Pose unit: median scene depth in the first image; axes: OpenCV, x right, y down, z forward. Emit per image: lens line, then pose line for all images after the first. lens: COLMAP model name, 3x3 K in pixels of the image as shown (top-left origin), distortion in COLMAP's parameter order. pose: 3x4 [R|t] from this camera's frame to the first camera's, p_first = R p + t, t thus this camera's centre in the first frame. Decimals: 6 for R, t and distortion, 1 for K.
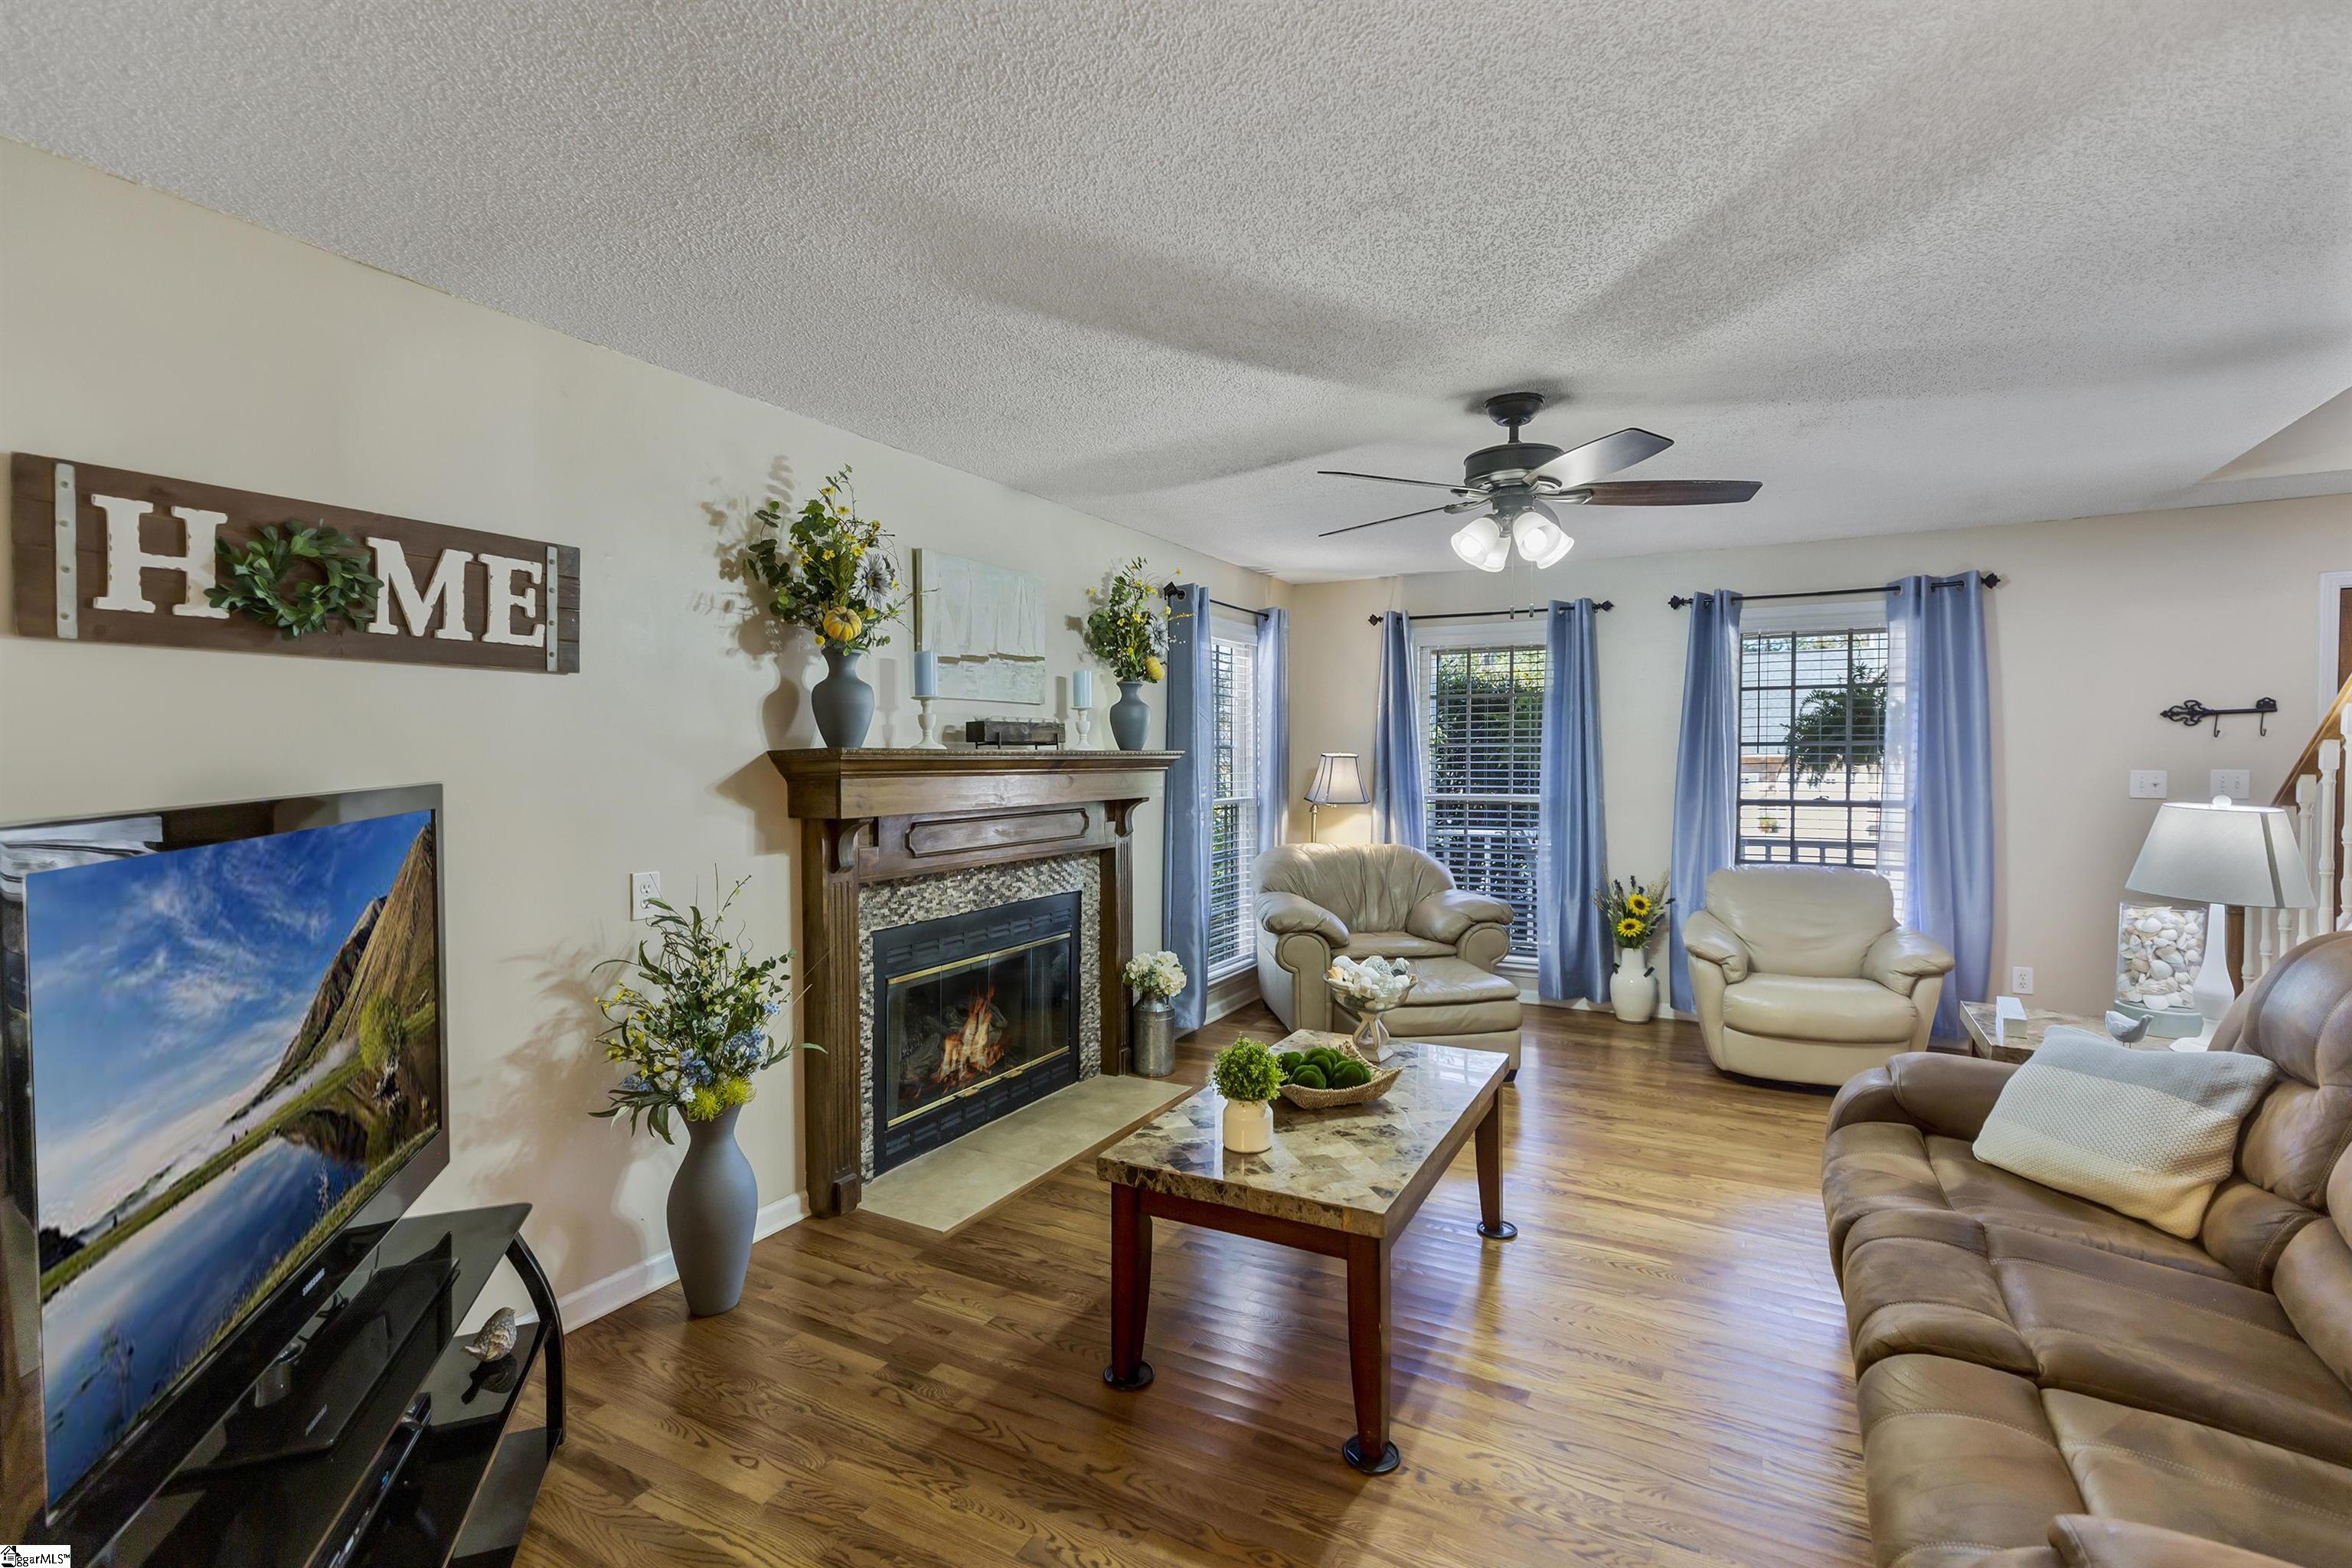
lens RADIAL K [[1084.6, 0, 1190.5], [0, 1084.6, 765.1], [0, 0, 1]] dist [0.012712, -0.000068]
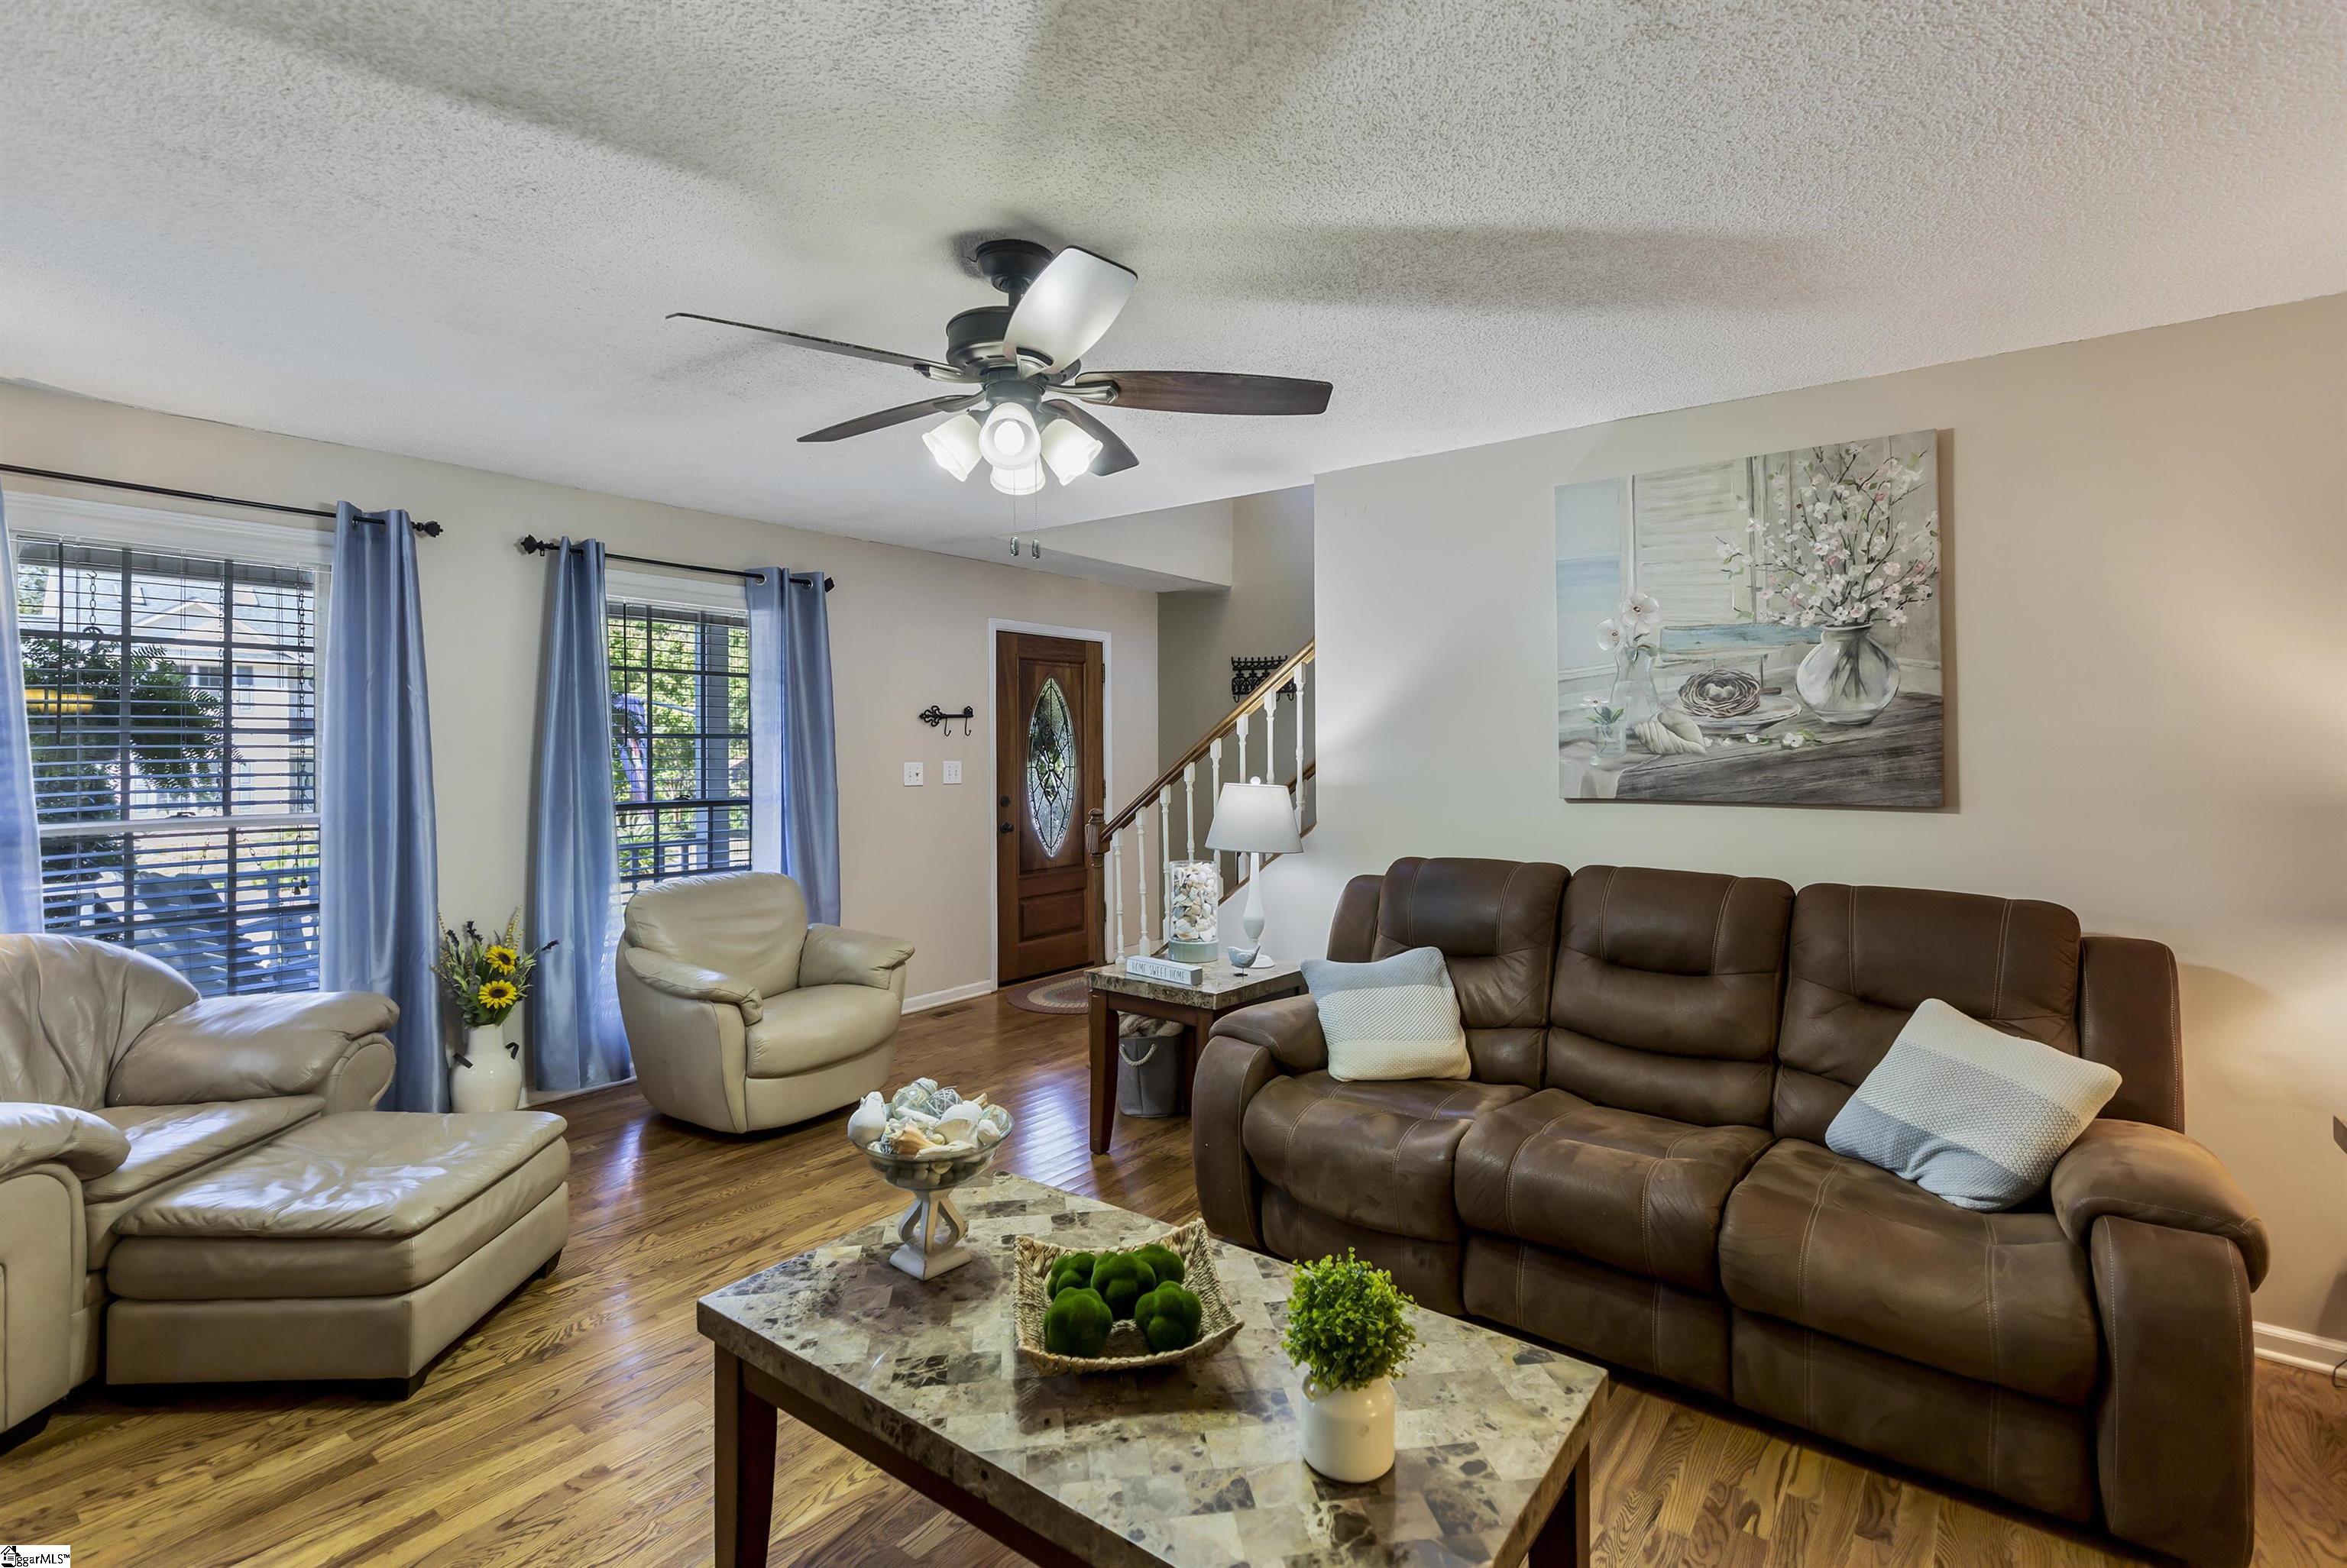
lens RADIAL K [[1082.2, 0, 1192.5], [0, 1082.2, 725.5], [0, 0, 1]] dist [0.012712, -0.000068]
pose [[0.147961, 0.025294, 0.988670, -0.379497], [0.011786, 0.999557, -0.027337, 0.000654], [-0.988923, 0.015697, 0.147597, 0.746858]]
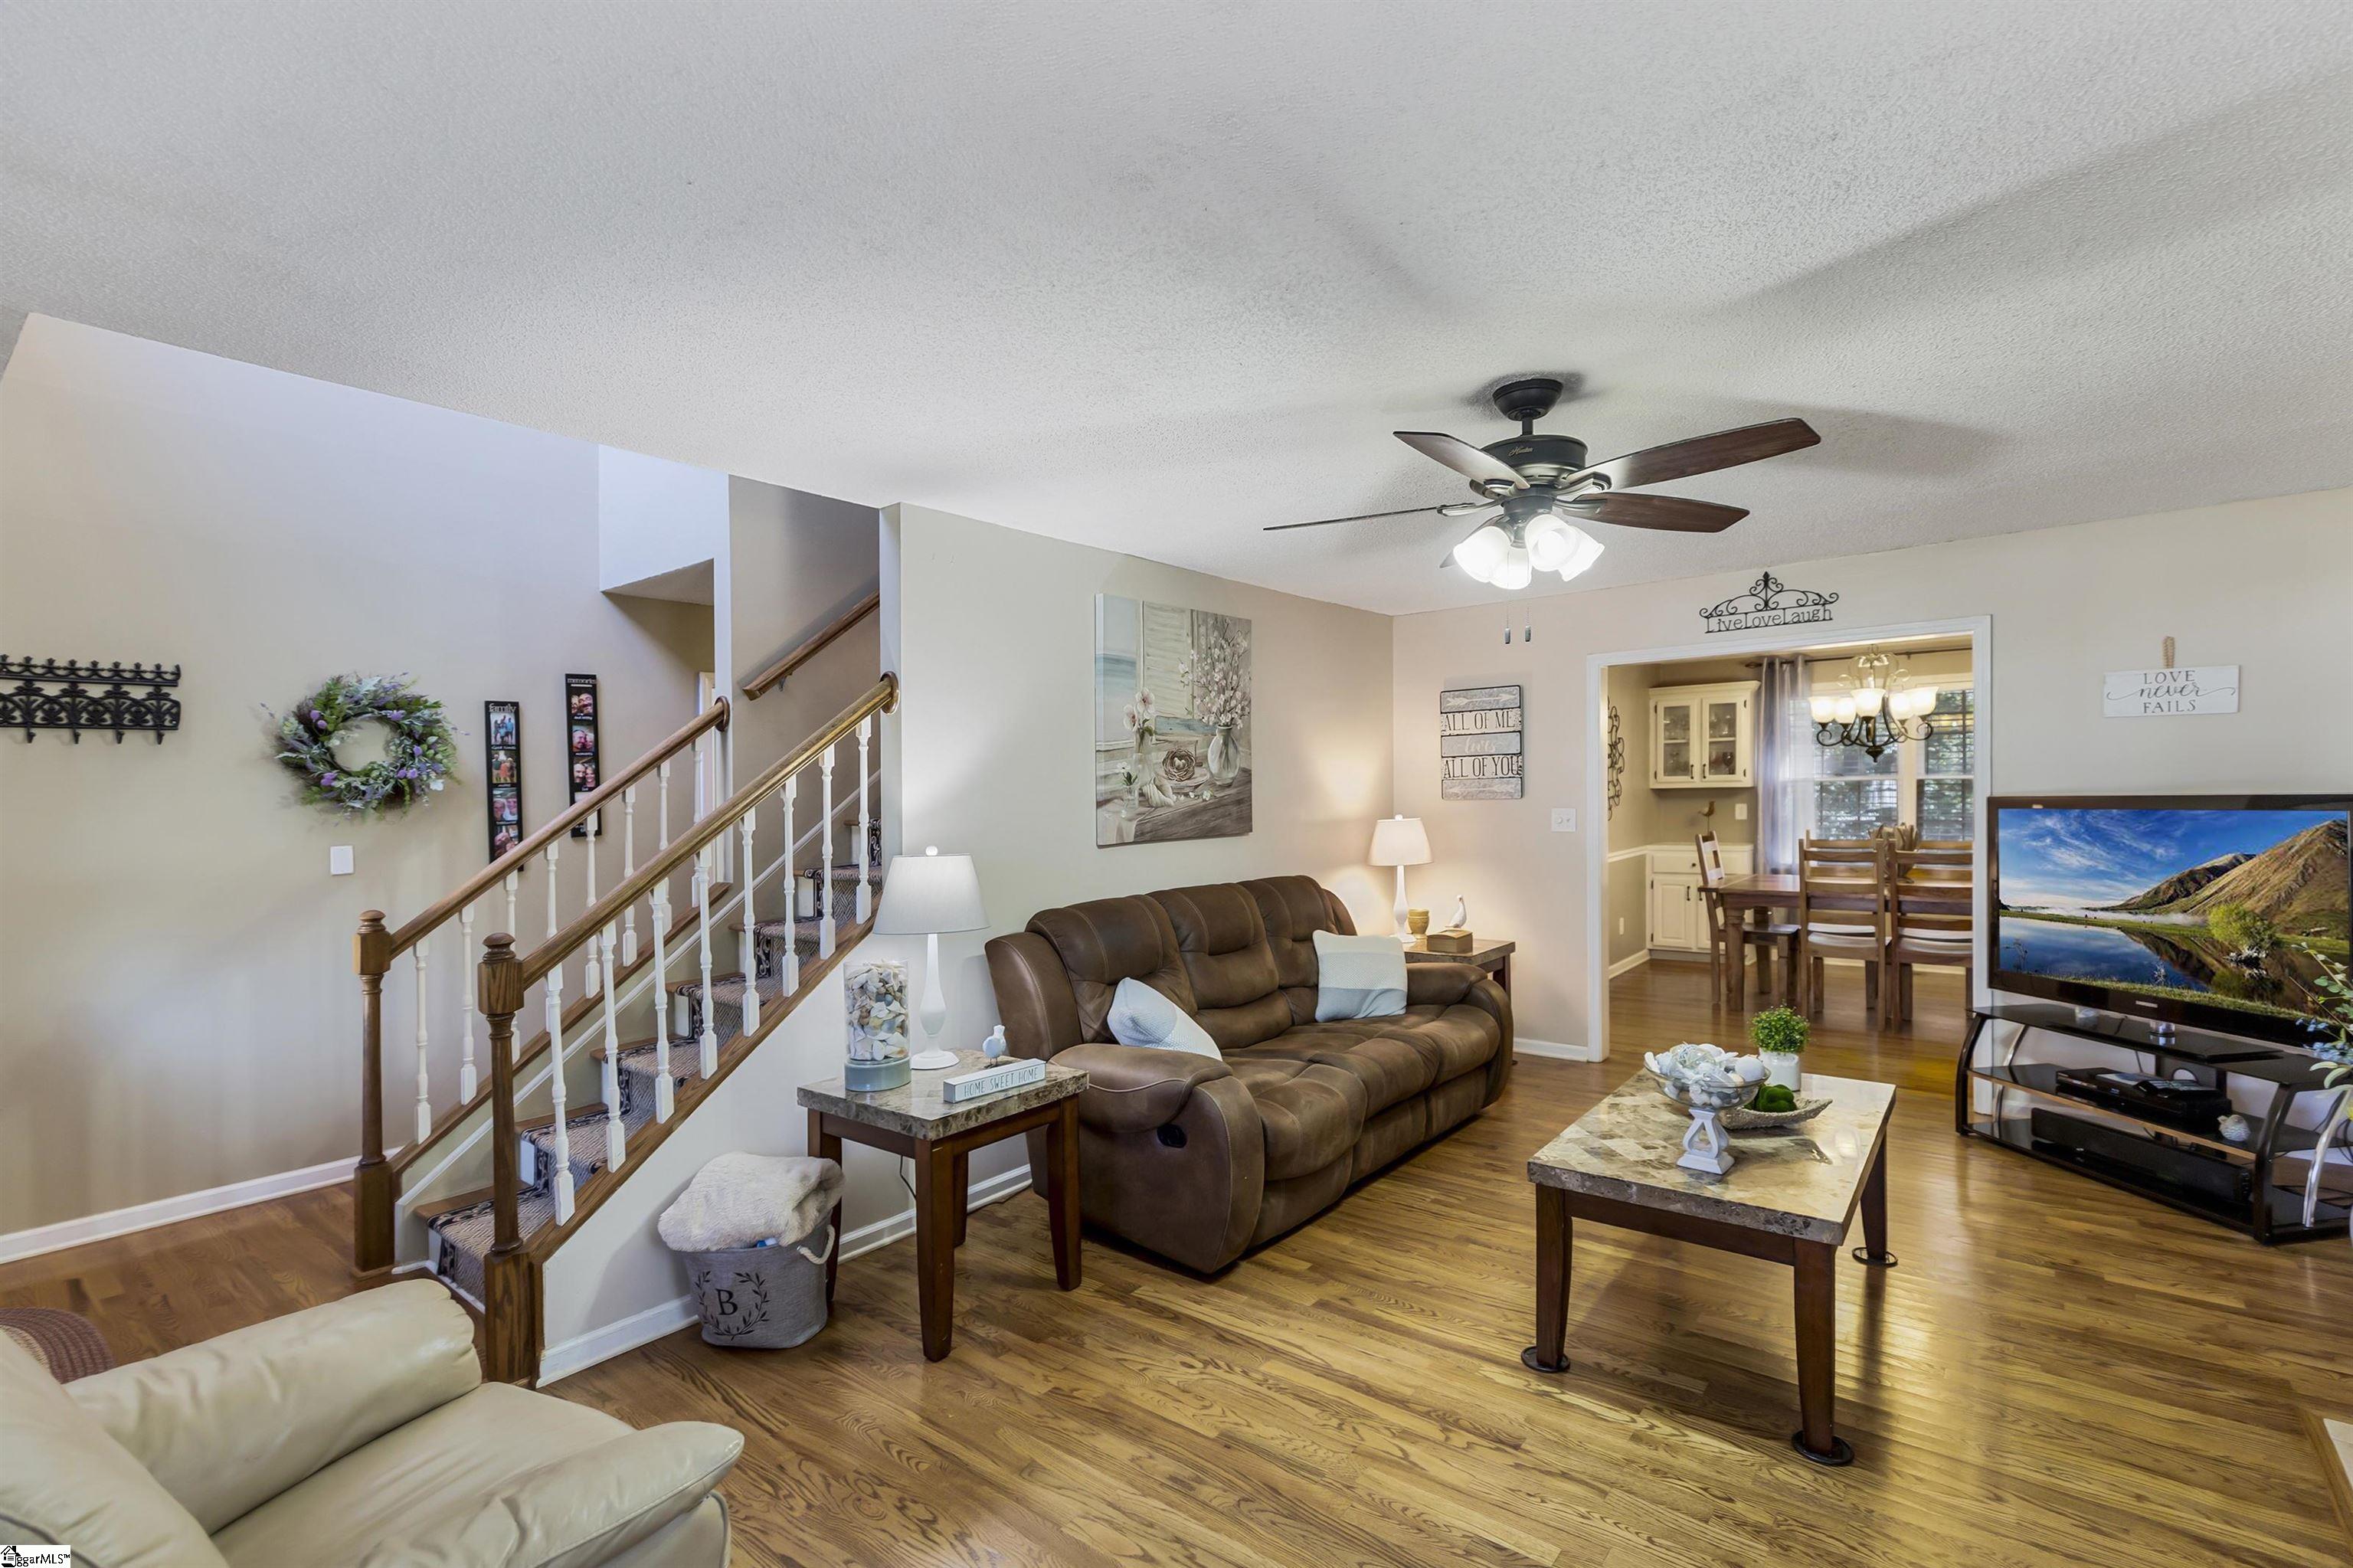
lens RADIAL K [[1085.1, 0, 1165.0], [0, 1085.1, 785.0], [0, 0, 1]] dist [0.012712, -0.000068]
pose [[-0.982345, 0.027308, 0.185077, 0.386573], [0.029435, 0.999528, 0.008752, -0.034498], [-0.184751, 0.014046, -0.982685, 1.807409]]
